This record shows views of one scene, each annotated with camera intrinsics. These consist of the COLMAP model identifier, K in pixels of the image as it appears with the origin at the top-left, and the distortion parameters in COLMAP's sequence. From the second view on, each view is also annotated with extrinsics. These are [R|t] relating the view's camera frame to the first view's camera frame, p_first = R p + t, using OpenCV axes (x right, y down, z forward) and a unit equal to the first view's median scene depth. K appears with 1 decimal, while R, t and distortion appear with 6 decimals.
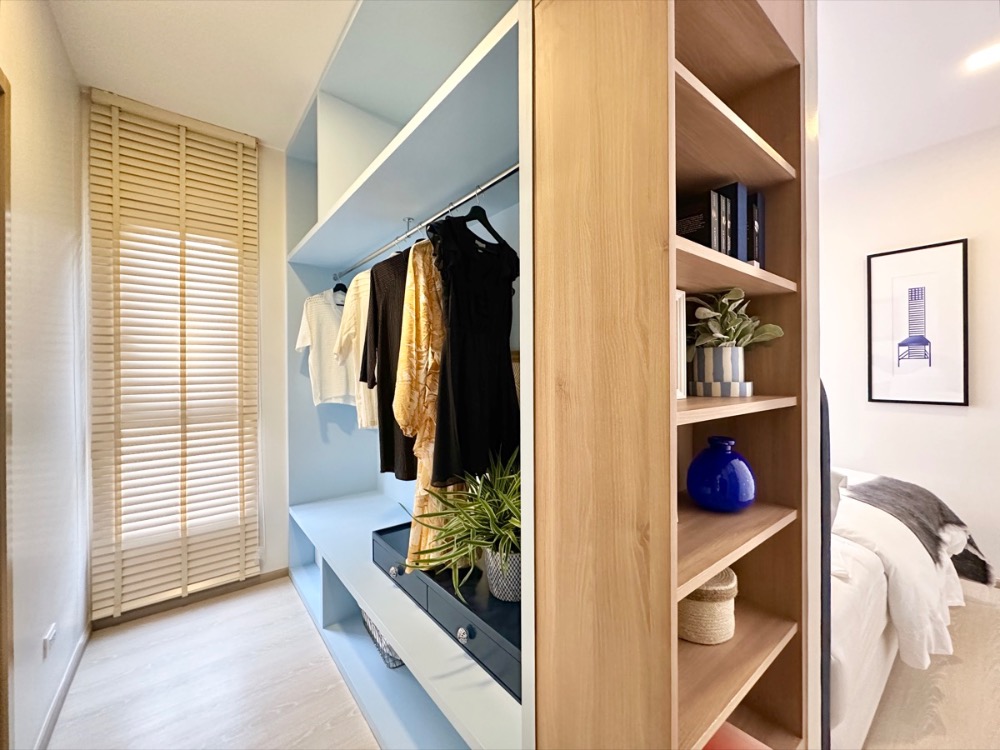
lens RADIAL K [[403.7, 0, 498.5], [0, 403.7, 371.5], [0, 0, 1]] dist [-0.000907, 0.000183]
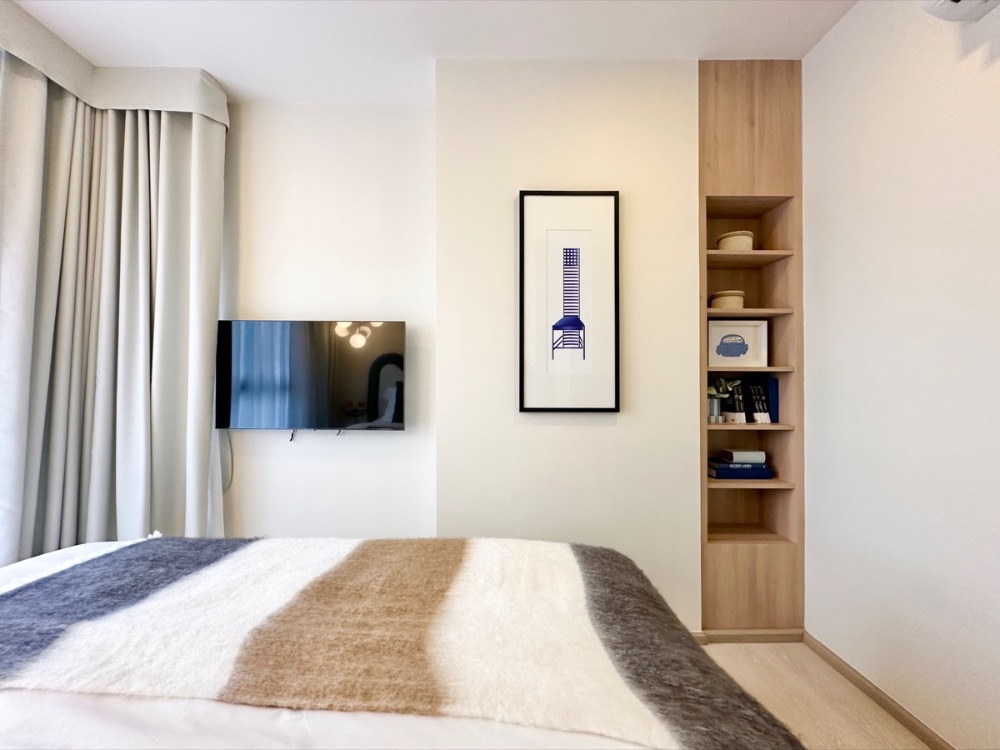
lens RADIAL K [[405.6, 0, 501.1], [0, 405.6, 376.4], [0, 0, 1]] dist [-0.002096, 0.000247]
pose [[0.610009, 0.018193, 0.792186, 0.462070], [-0.005543, 0.999810, -0.018693, 0.037013], [-0.792375, 0.007012, 0.609994, 0.767004]]
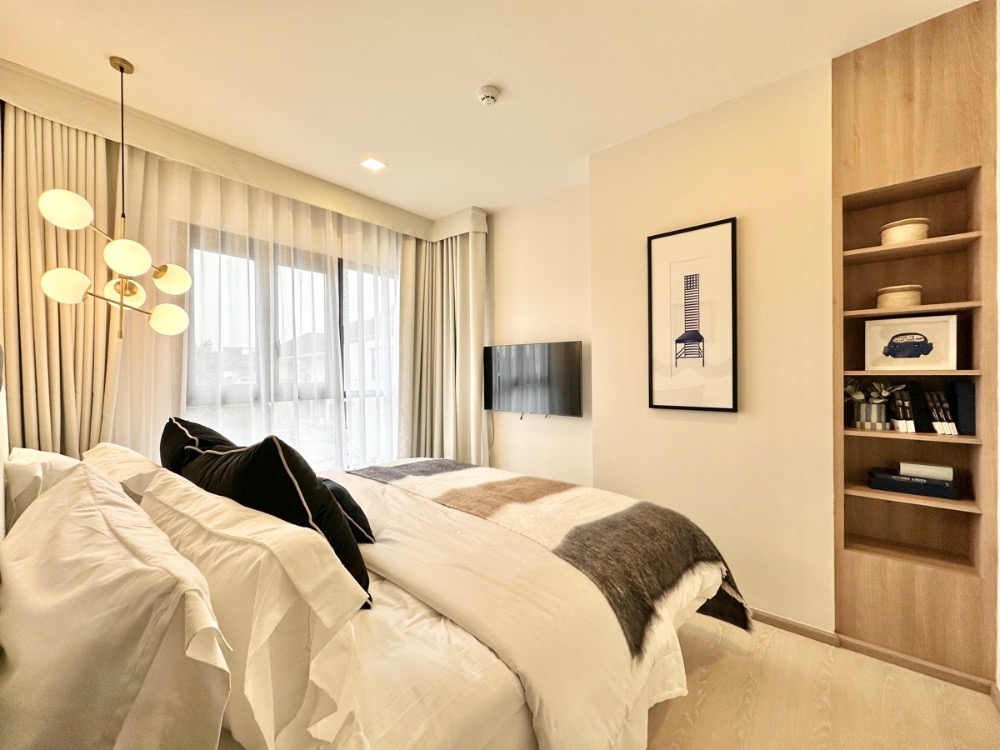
lens RADIAL K [[401.8, 0, 500.0], [0, 401.8, 375.0], [0, 0, 1]] dist [0.000153, 0.000075]
pose [[0.978362, -0.001727, 0.206893, 0.532463], [0.001636, 0.999998, 0.000611, 0.005302], [-0.206893, -0.000259, 0.978363, 0.286469]]
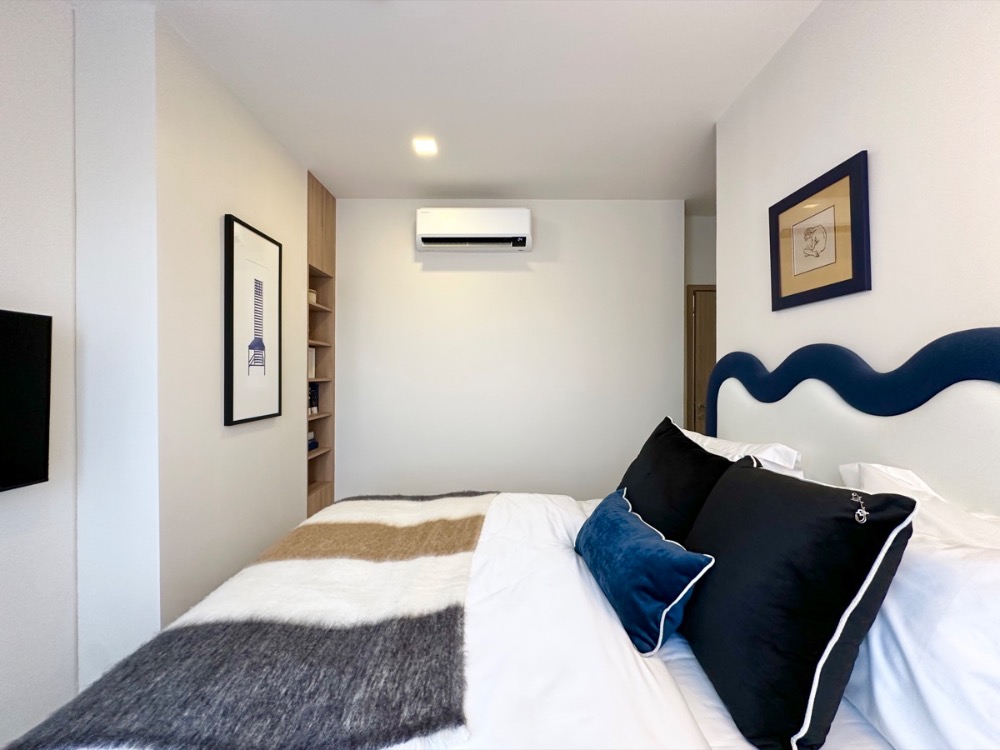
lens RADIAL K [[403.7, 0, 498.5], [0, 403.7, 371.5], [0, 0, 1]] dist [-0.000907, 0.000183]
pose [[-0.788860, 0.007821, 0.614524, 0.158801], [0.005836, 0.999969, -0.005235, -0.014056], [-0.614546, -0.000543, -0.788881, 1.560986]]
